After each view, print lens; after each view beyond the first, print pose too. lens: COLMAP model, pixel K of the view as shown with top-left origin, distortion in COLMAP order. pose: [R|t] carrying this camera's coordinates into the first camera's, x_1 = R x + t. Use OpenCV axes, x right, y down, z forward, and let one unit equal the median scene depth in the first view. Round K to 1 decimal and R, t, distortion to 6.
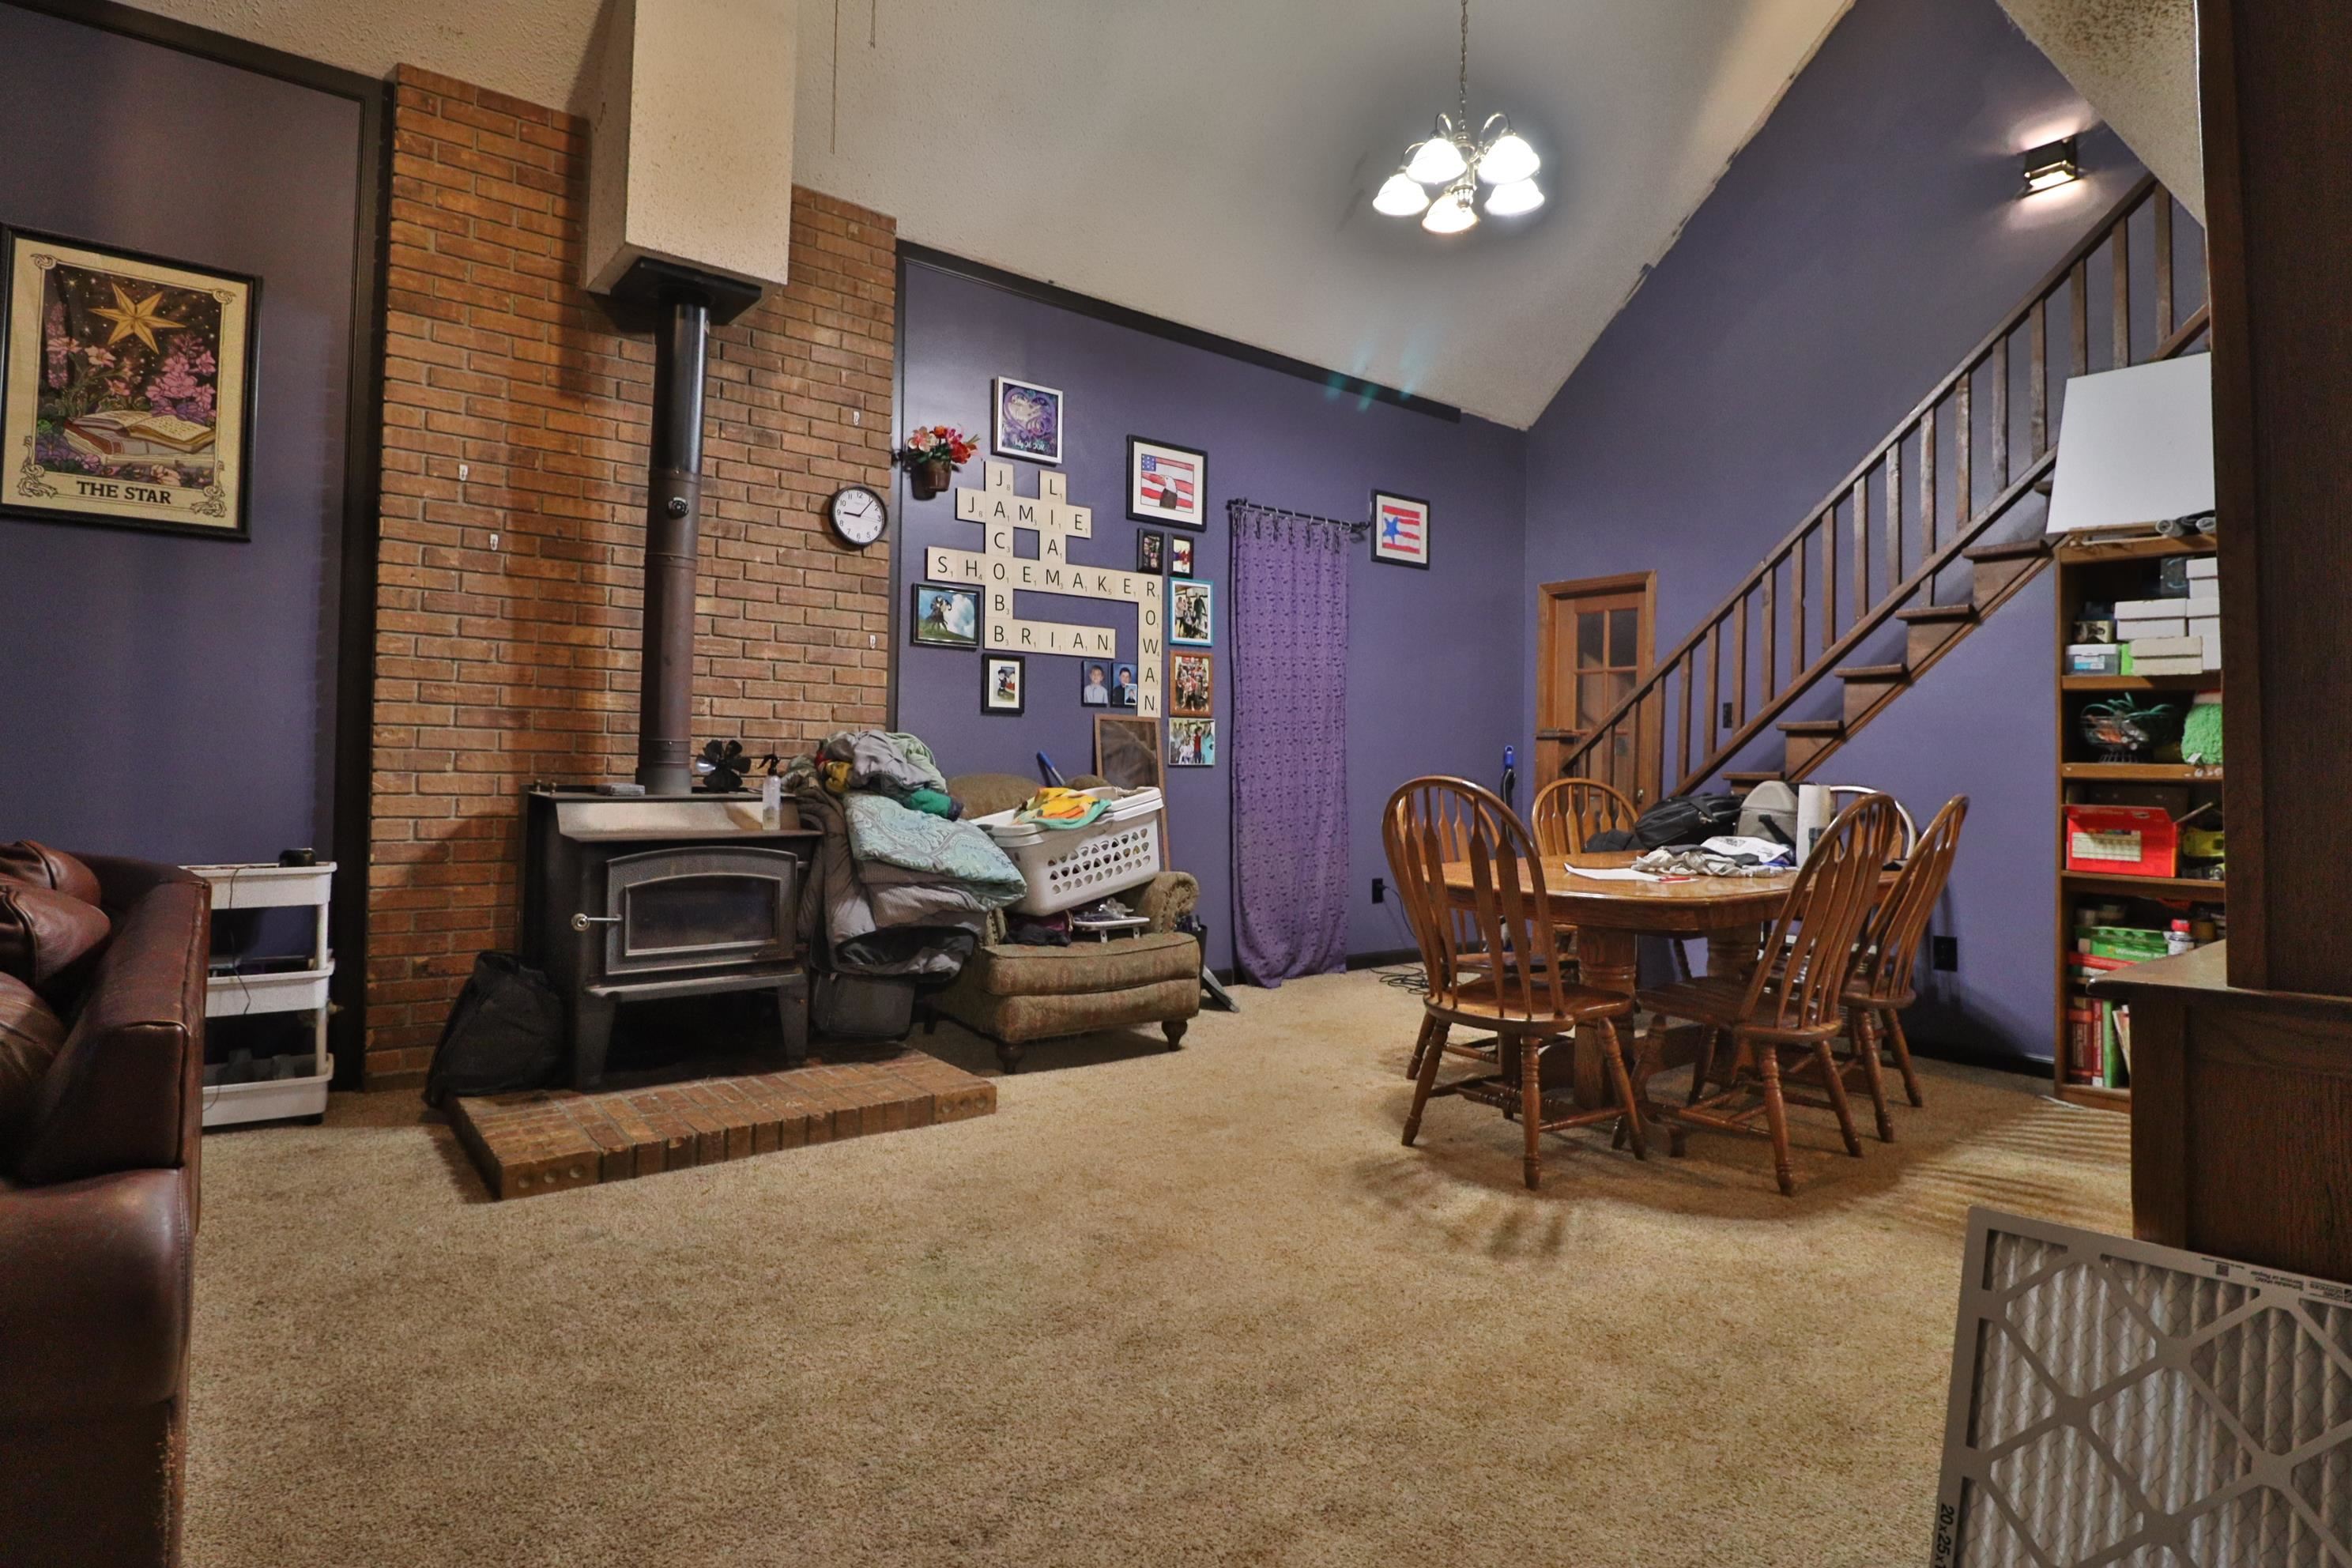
lens RADIAL K [[1223.5, 0, 1188.5], [0, 1223.5, 751.5], [0, 0, 1]] dist [0.001590, -0.016093]
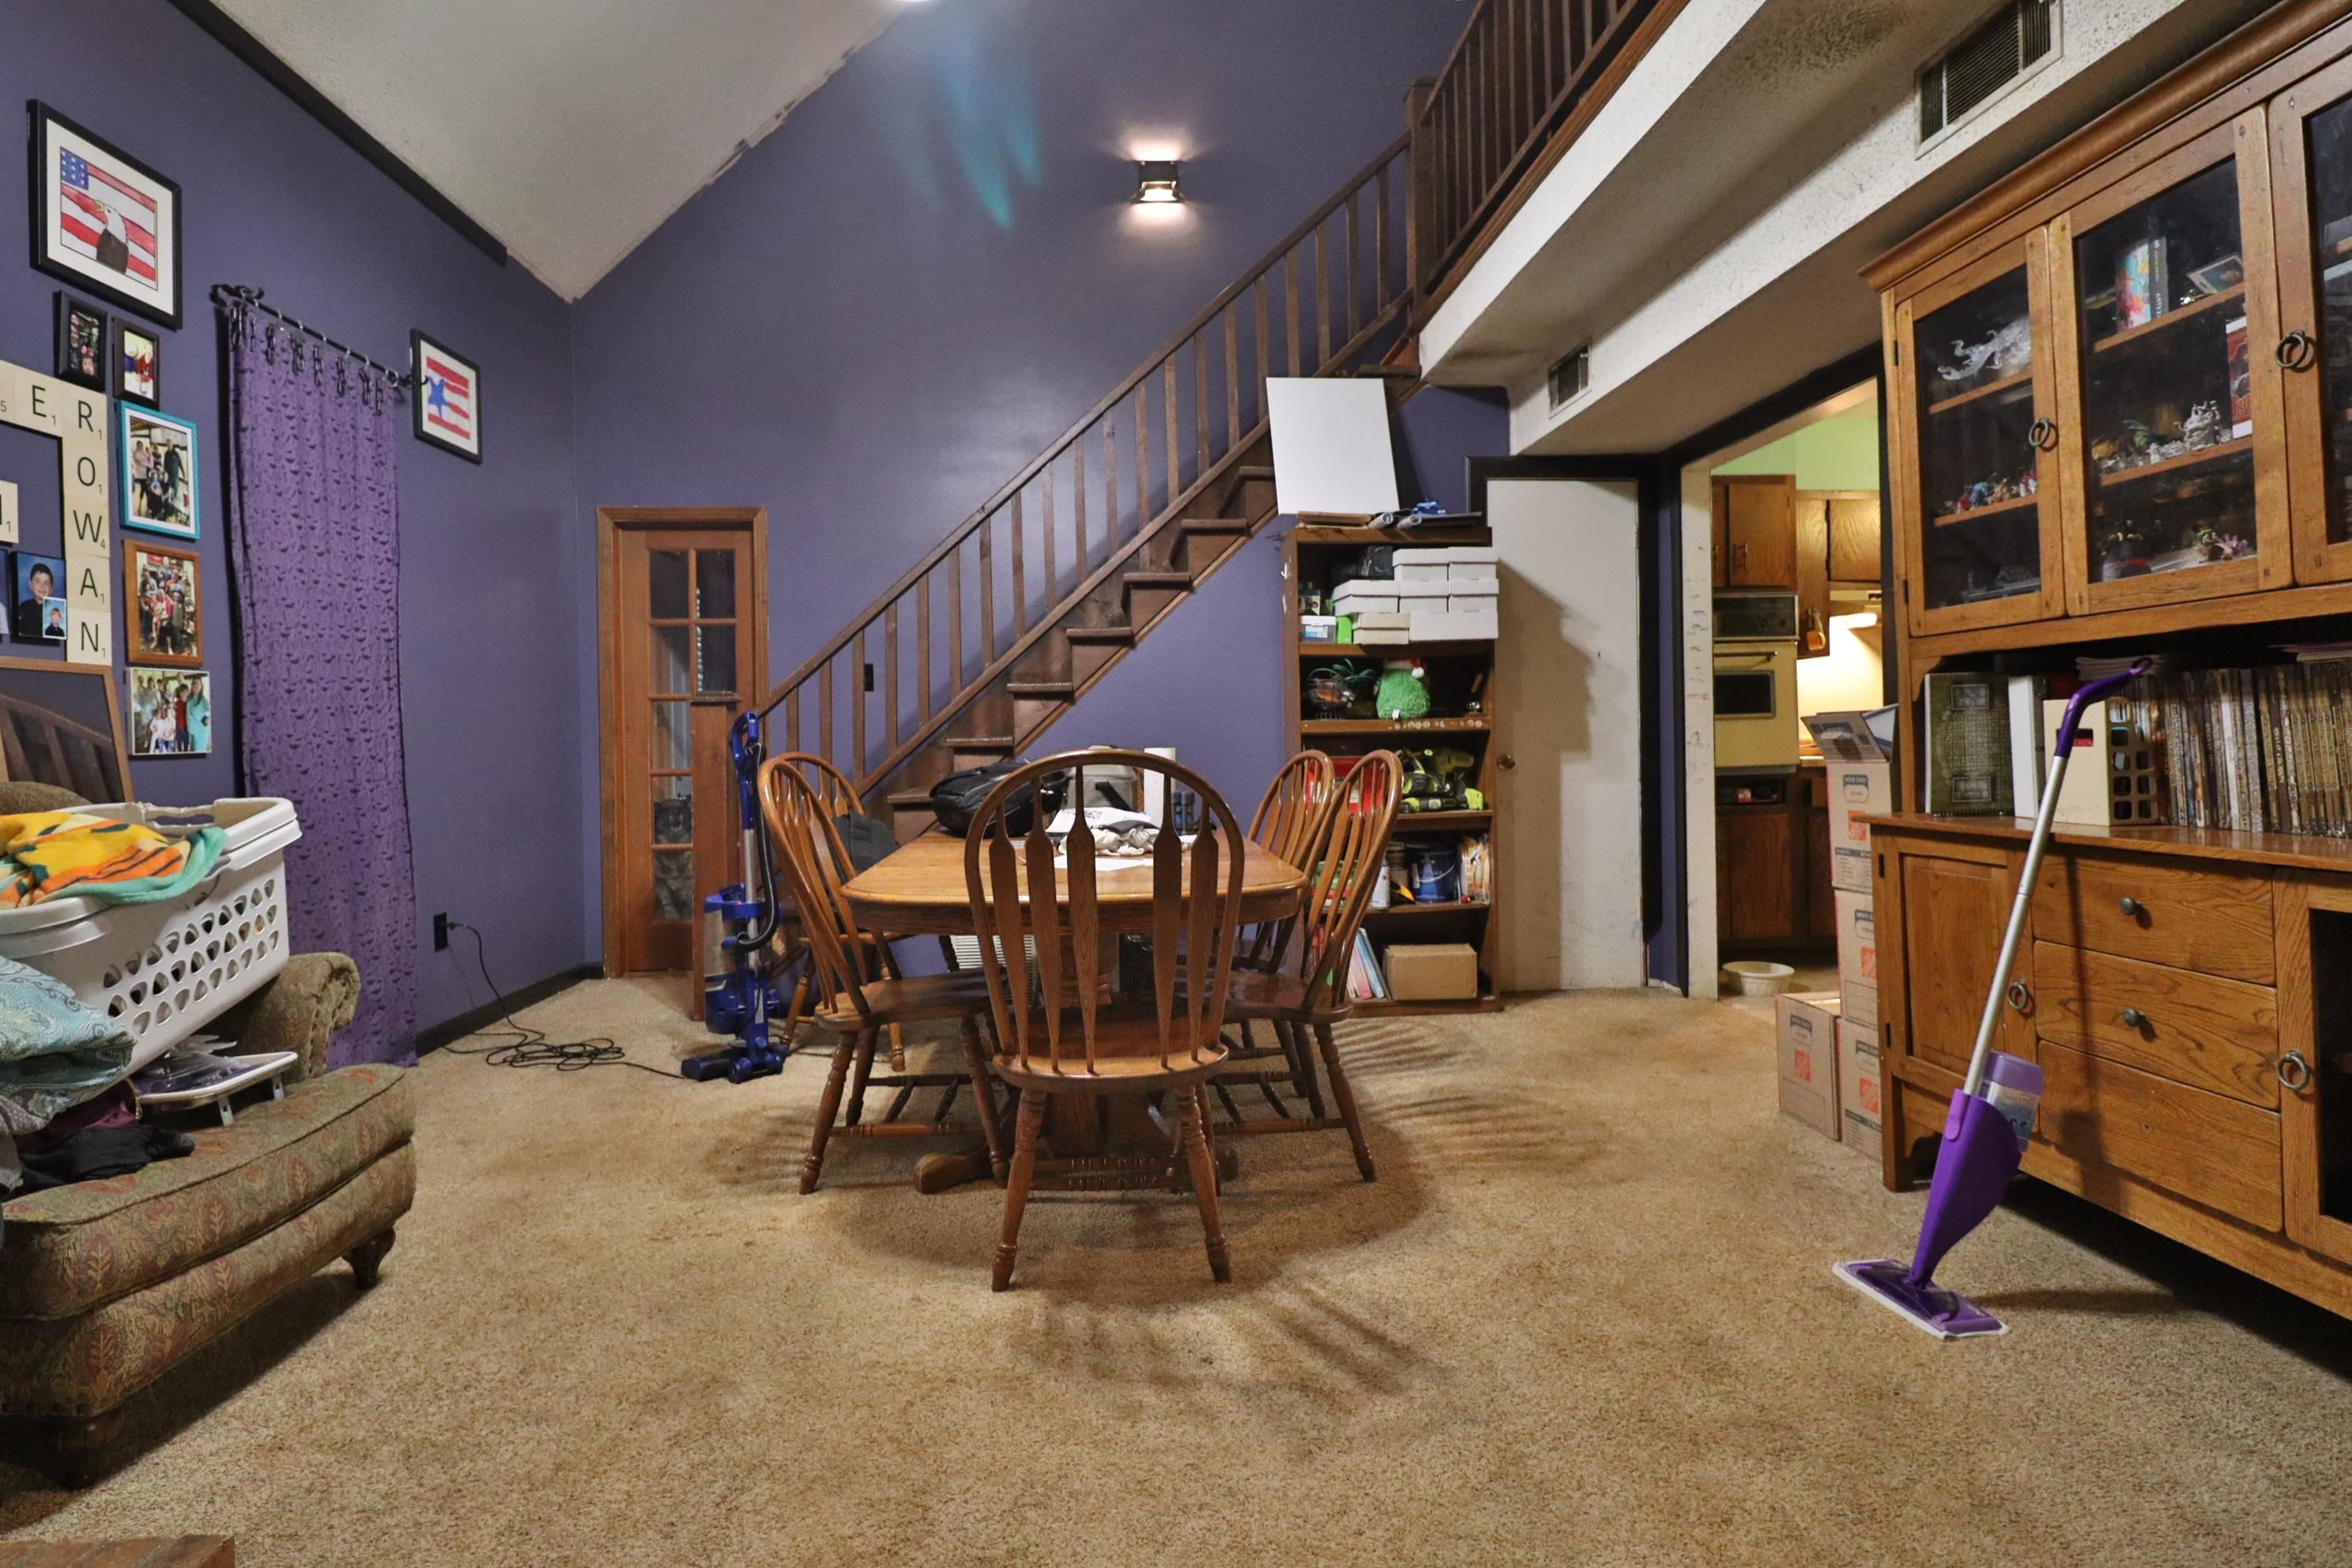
lens RADIAL K [[1225.5, 0, 1190.7], [0, 1225.5, 746.1], [0, 0, 1]] dist [0.001539, -0.016742]
pose [[0.555106, -0.032648, 0.831138, -0.208254], [0.017268, 0.999466, 0.027726, 0.000148], [-0.831600, -0.001039, 0.555374, 0.342347]]
